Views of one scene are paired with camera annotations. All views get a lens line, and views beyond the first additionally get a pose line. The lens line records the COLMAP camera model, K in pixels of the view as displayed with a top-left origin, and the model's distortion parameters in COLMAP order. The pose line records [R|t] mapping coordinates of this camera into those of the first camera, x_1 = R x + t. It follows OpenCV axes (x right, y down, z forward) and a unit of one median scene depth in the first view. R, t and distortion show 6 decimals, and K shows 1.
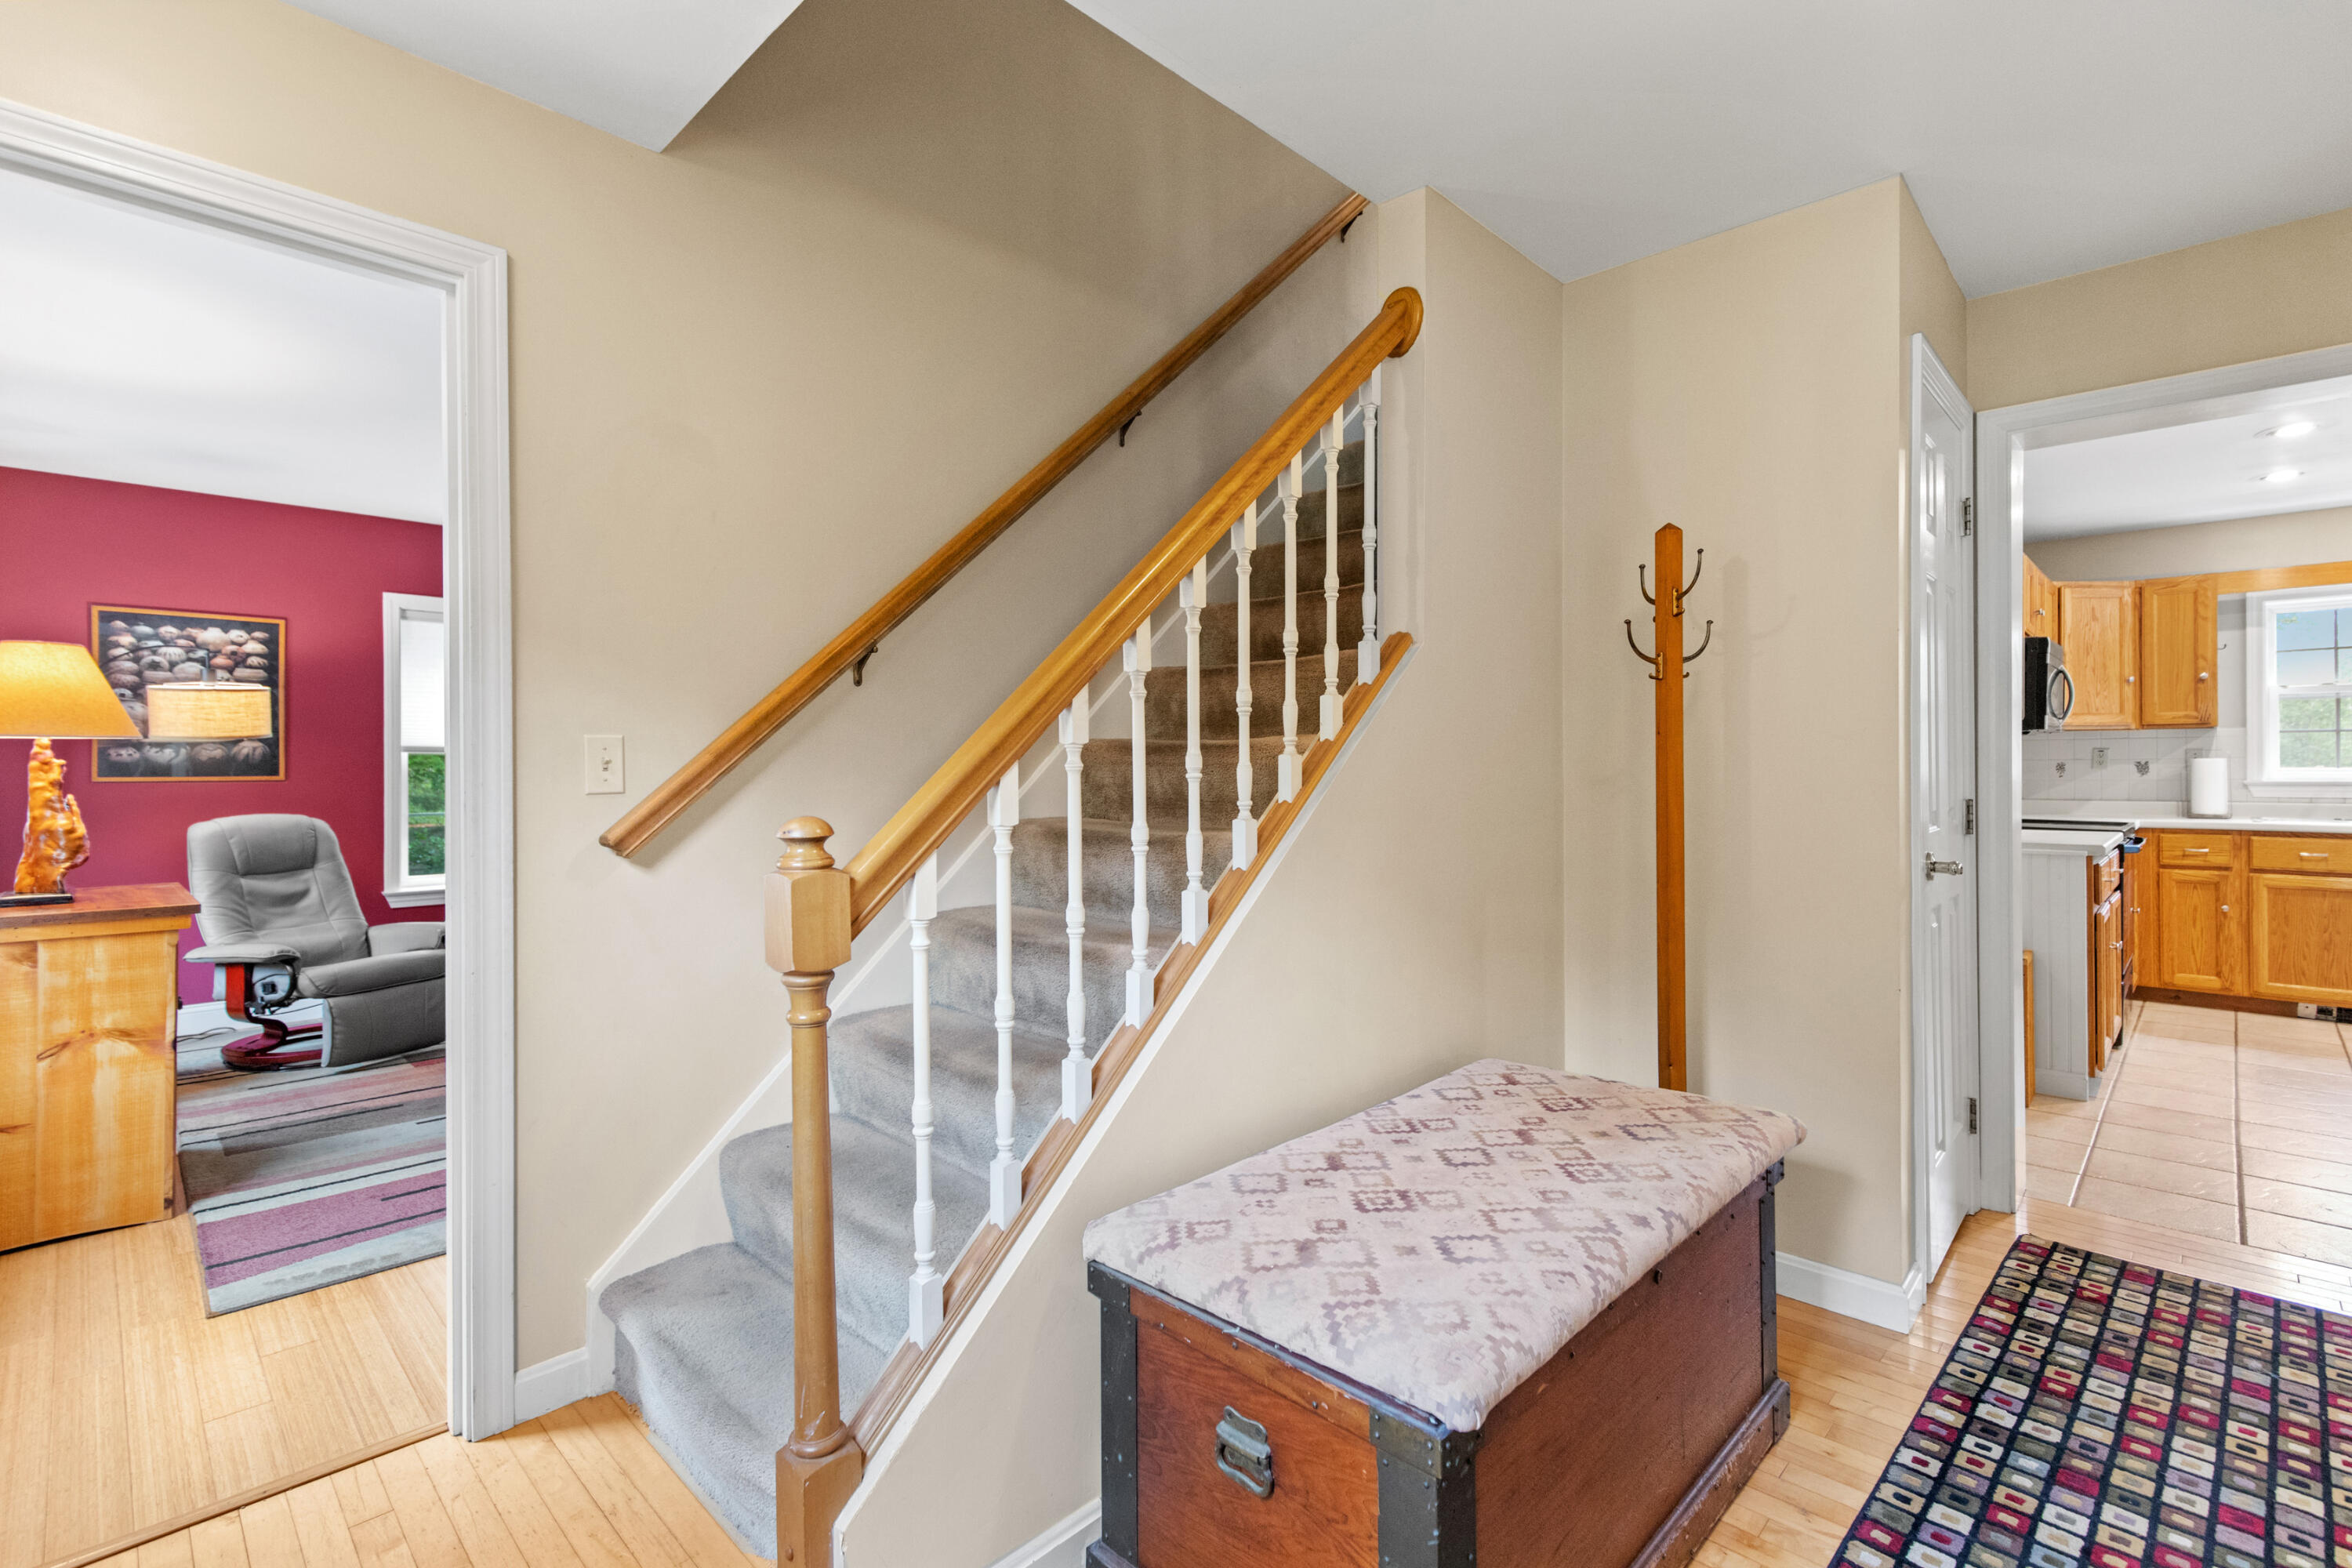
lens RADIAL K [[1050.7, 0, 1188.1], [0, 1050.7, 768.6], [0, 0, 1]] dist [0.006811, -0.000205]
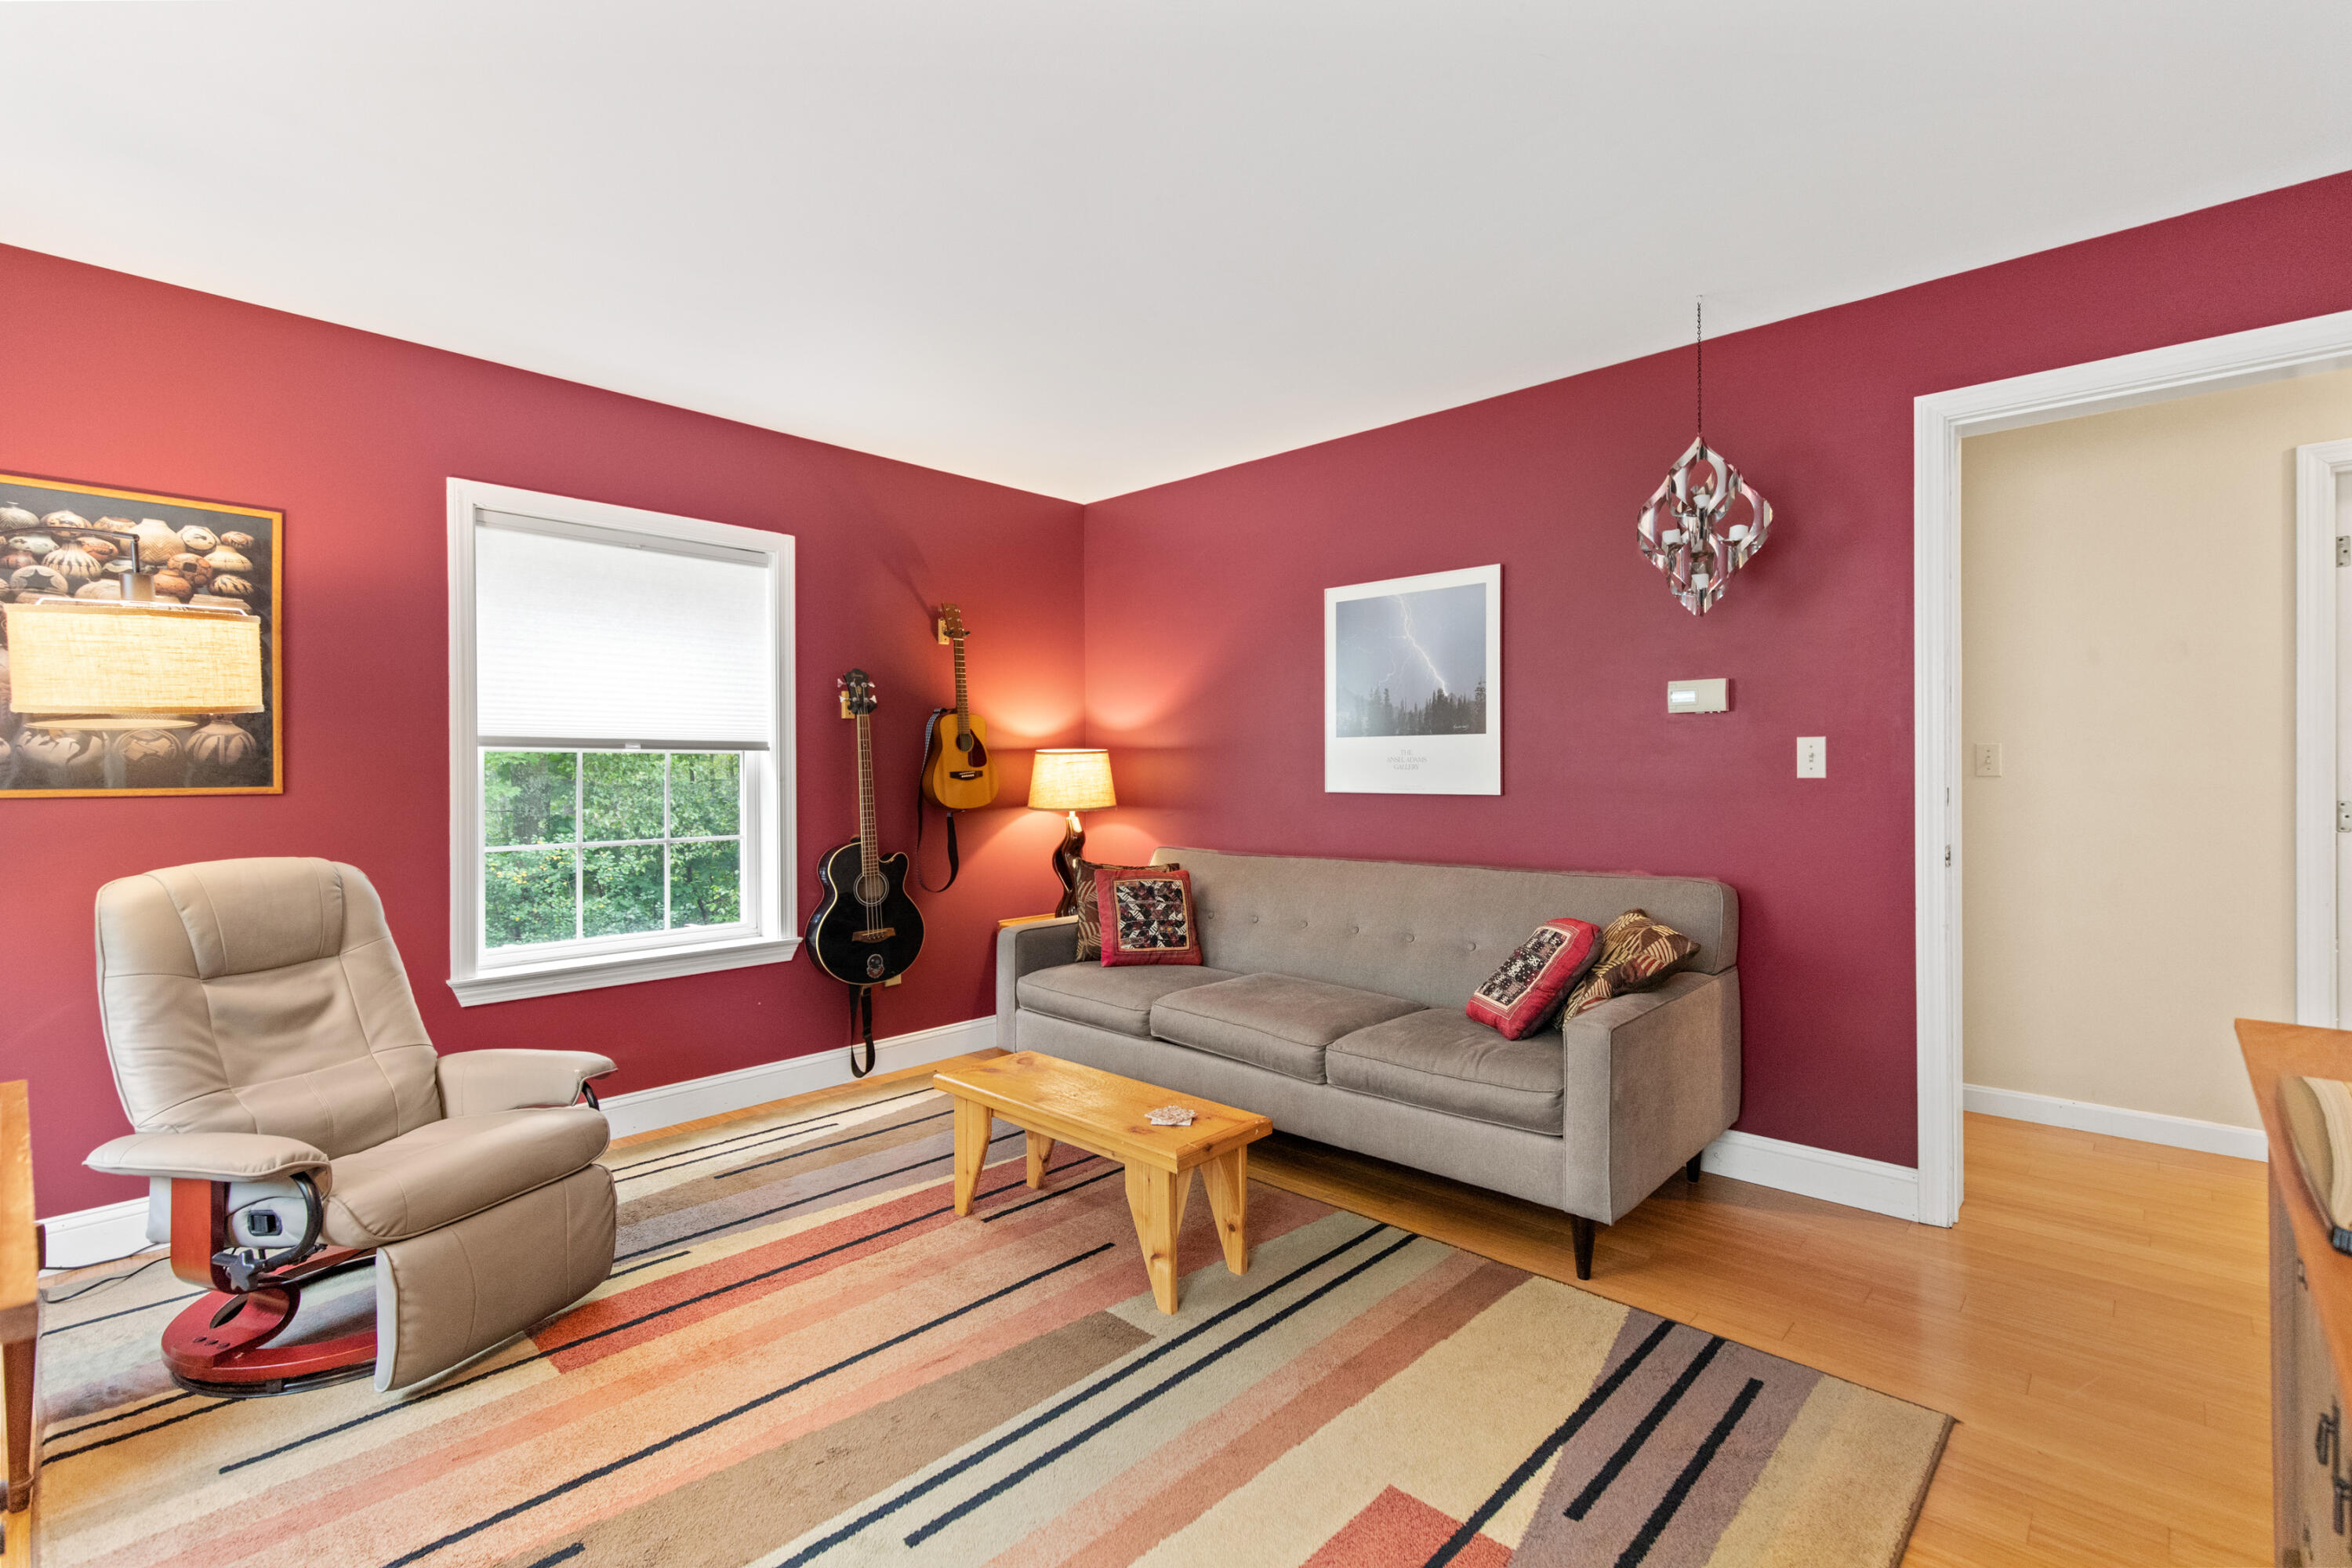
lens RADIAL K [[1050.7, 0, 1188.1], [0, 1050.7, 768.6], [0, 0, 1]] dist [0.006811, -0.000205]
pose [[0.999800, -0.005898, 0.019135, -0.402266], [0.005978, 0.999974, -0.004138, 0.002557], [-0.019110, 0.004252, 0.999808, 0.448518]]
